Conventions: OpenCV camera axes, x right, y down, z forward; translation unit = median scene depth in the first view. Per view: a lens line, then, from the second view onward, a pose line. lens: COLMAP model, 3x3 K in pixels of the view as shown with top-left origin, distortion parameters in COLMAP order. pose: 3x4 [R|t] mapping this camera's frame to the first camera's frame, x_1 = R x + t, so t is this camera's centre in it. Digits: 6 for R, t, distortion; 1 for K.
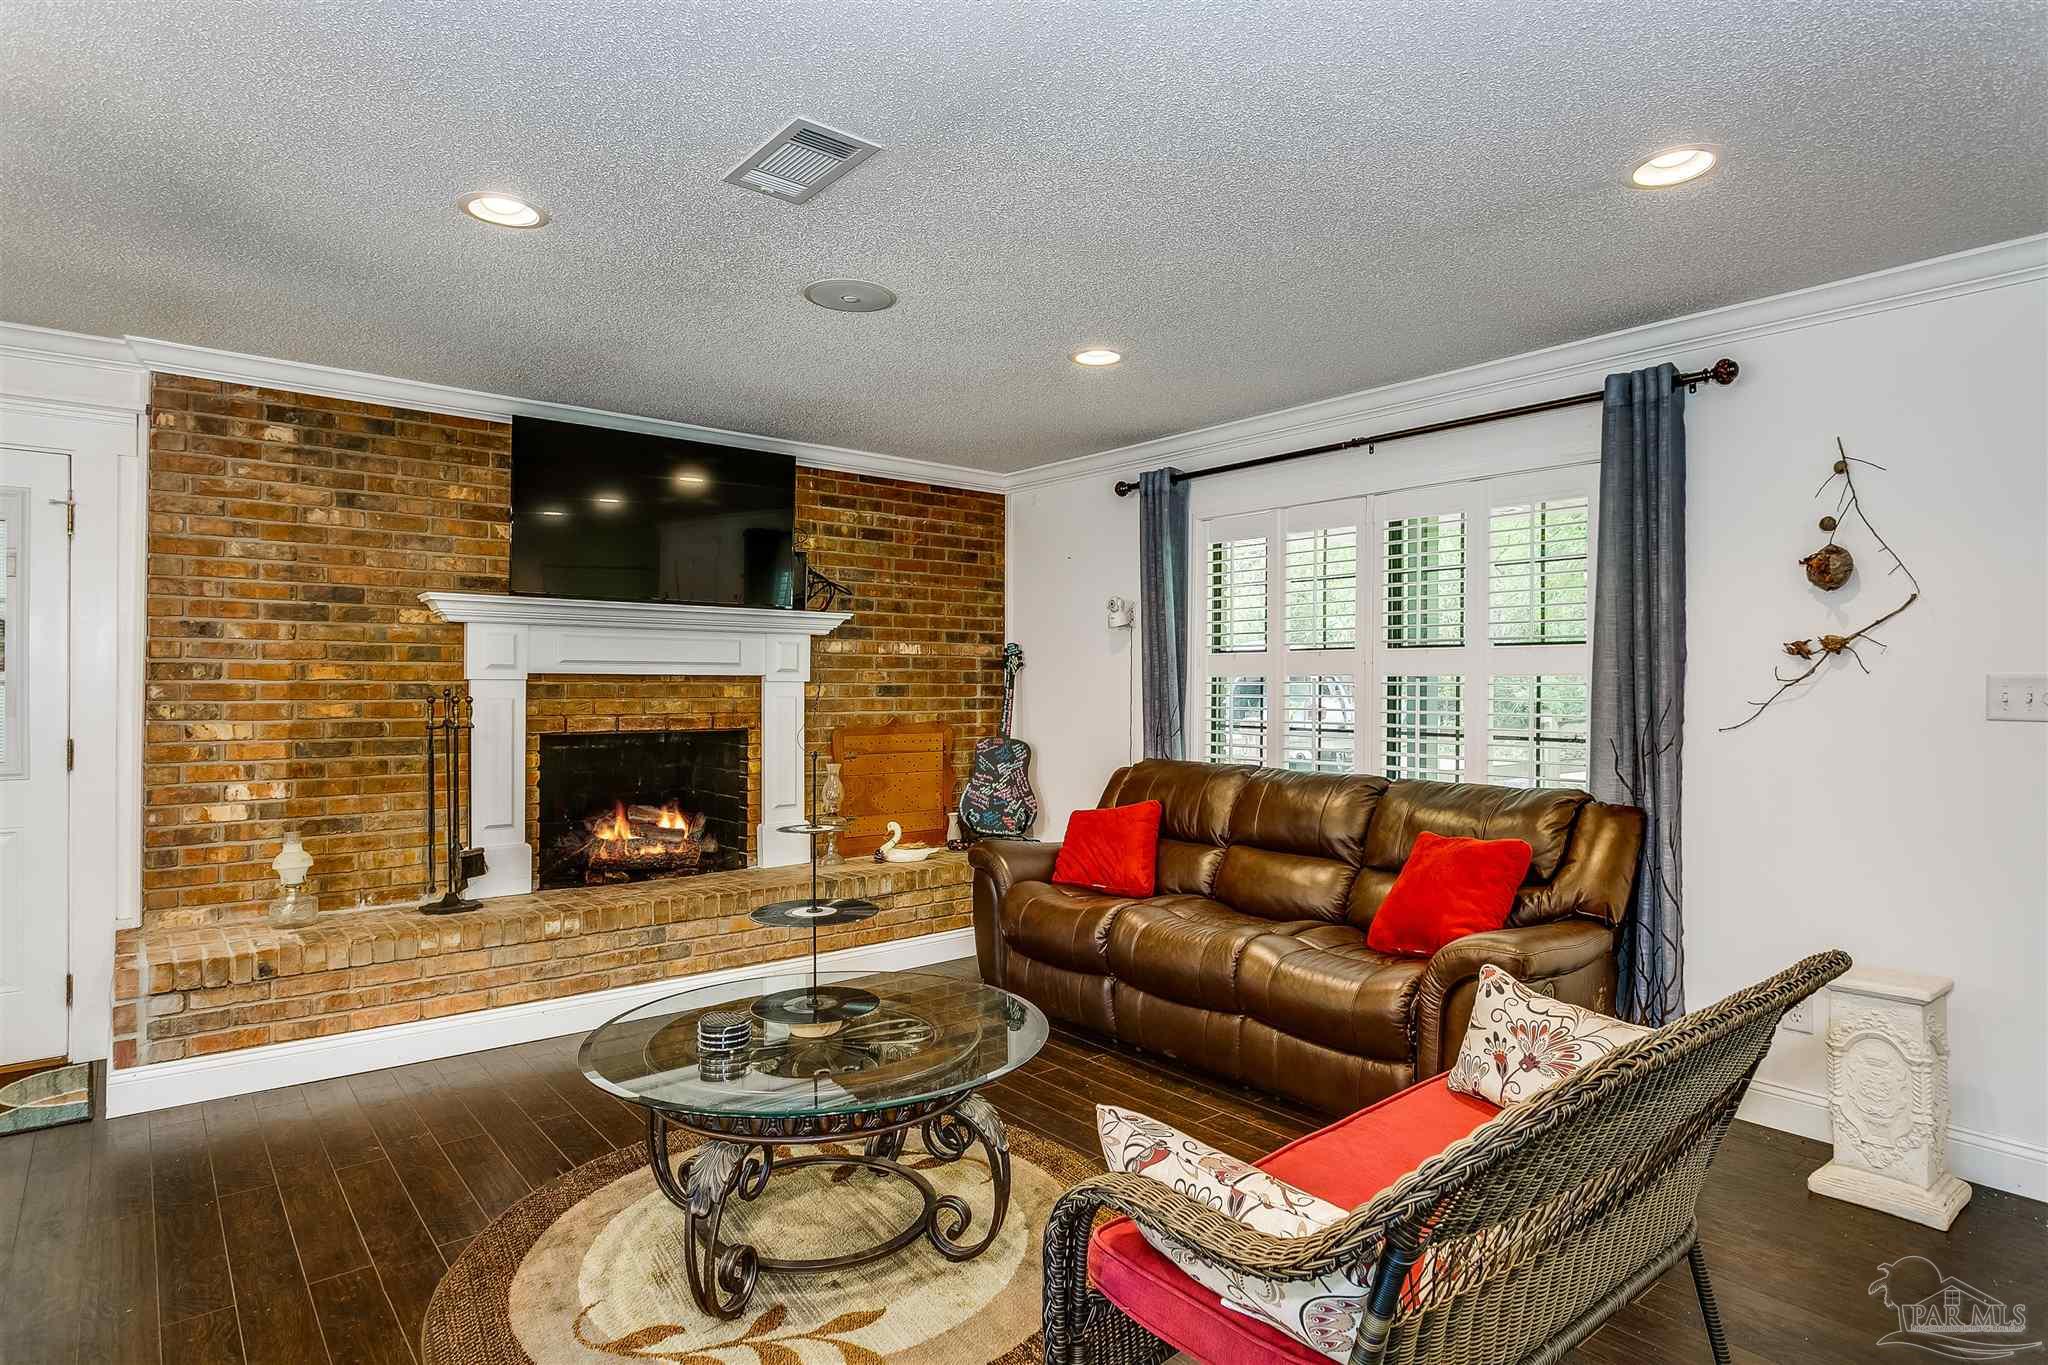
lens RADIAL K [[1101.4, 0, 1019.4], [0, 1101.4, 679.8], [0, 0, 1]] dist [-0.001408, 0.001214]
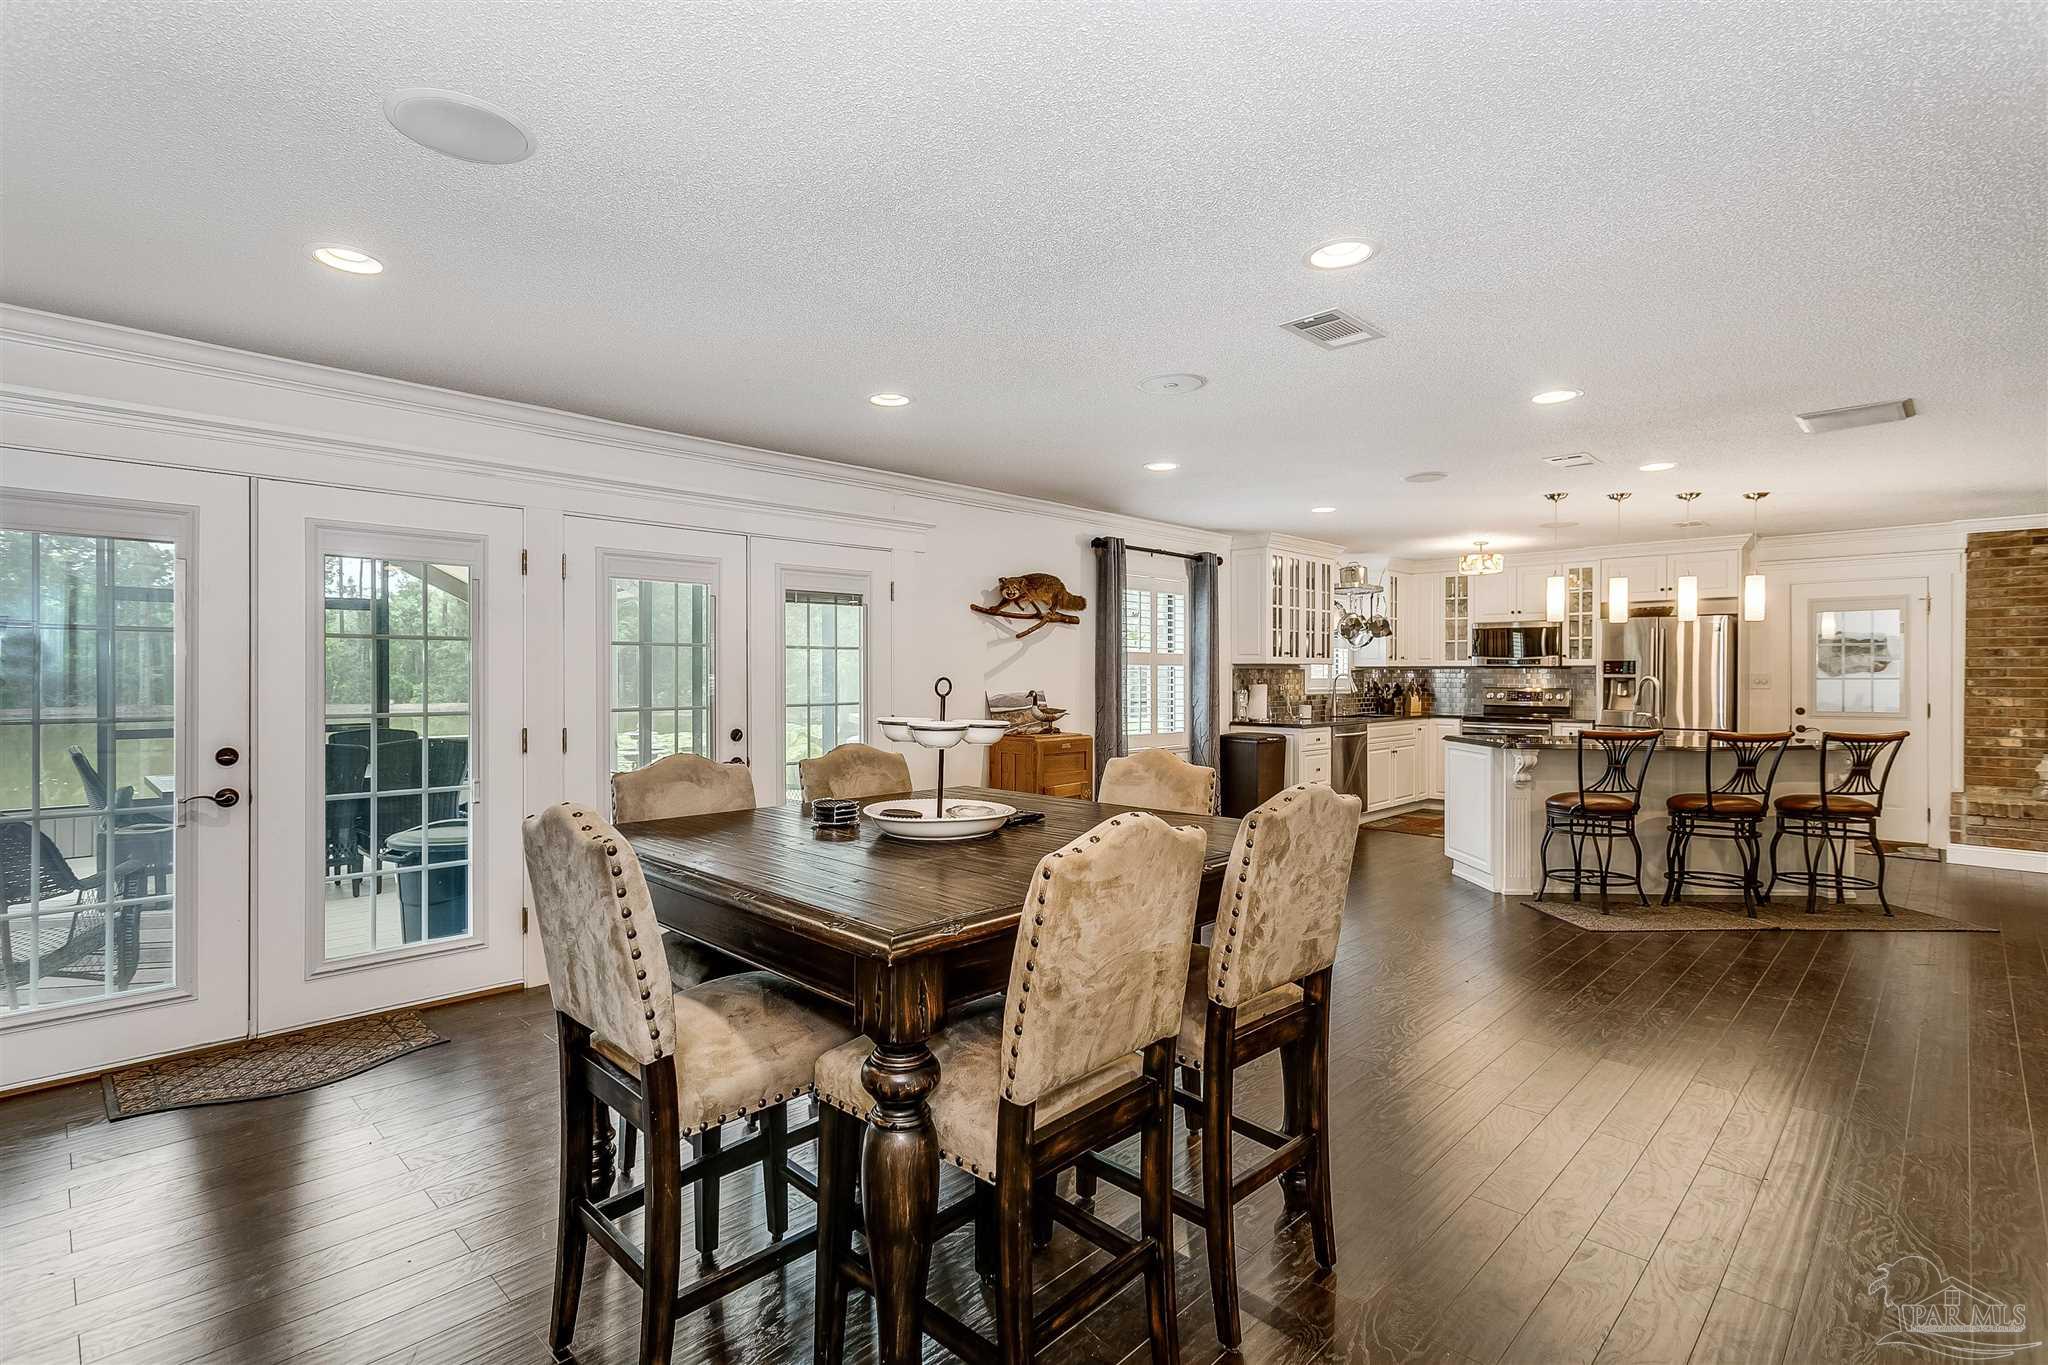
lens RADIAL K [[982.4, 0, 1022.3], [0, 982.4, 677.7], [0, 0, 1]] dist [0.003584, 0.002202]
pose [[0.126228, -0.001350, -0.992000, 0.841757], [0.003734, 0.999993, -0.000886, -0.003560], [0.991994, -0.003592, 0.126232, -1.016414]]
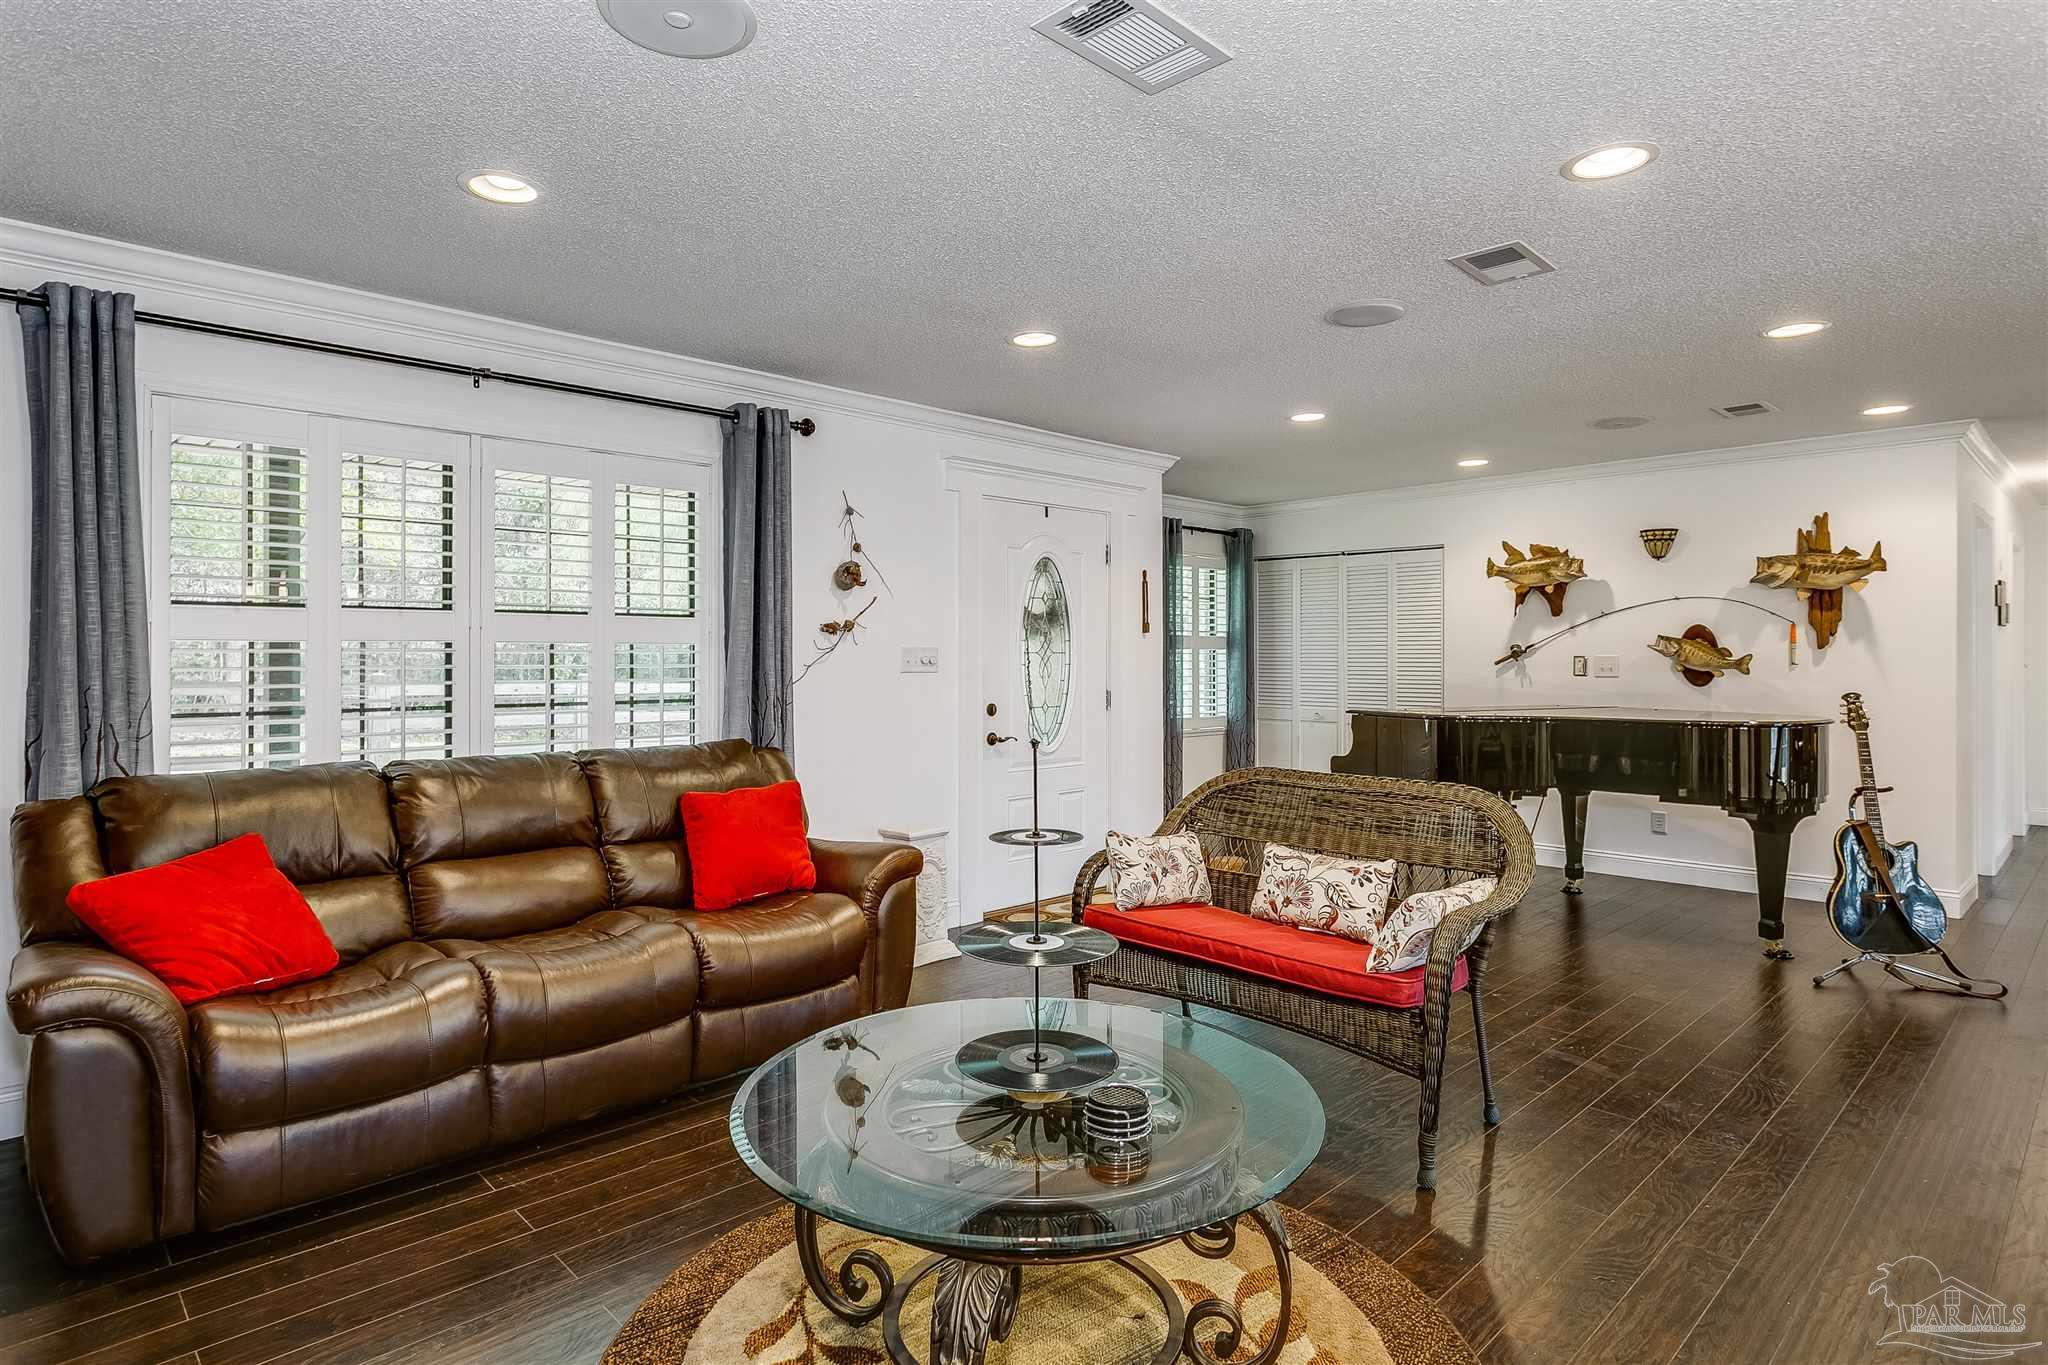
lens RADIAL K [[1018.4, 0, 1021.9], [0, 1018.4, 662.6], [0, 0, 1]] dist [-0.002068, -0.000009]
pose [[-0.044132, -0.009847, 0.998977, -1.630999], [-0.002990, 0.999948, 0.009725, 0.011435], [-0.999021, -0.002558, -0.044159, 1.927571]]
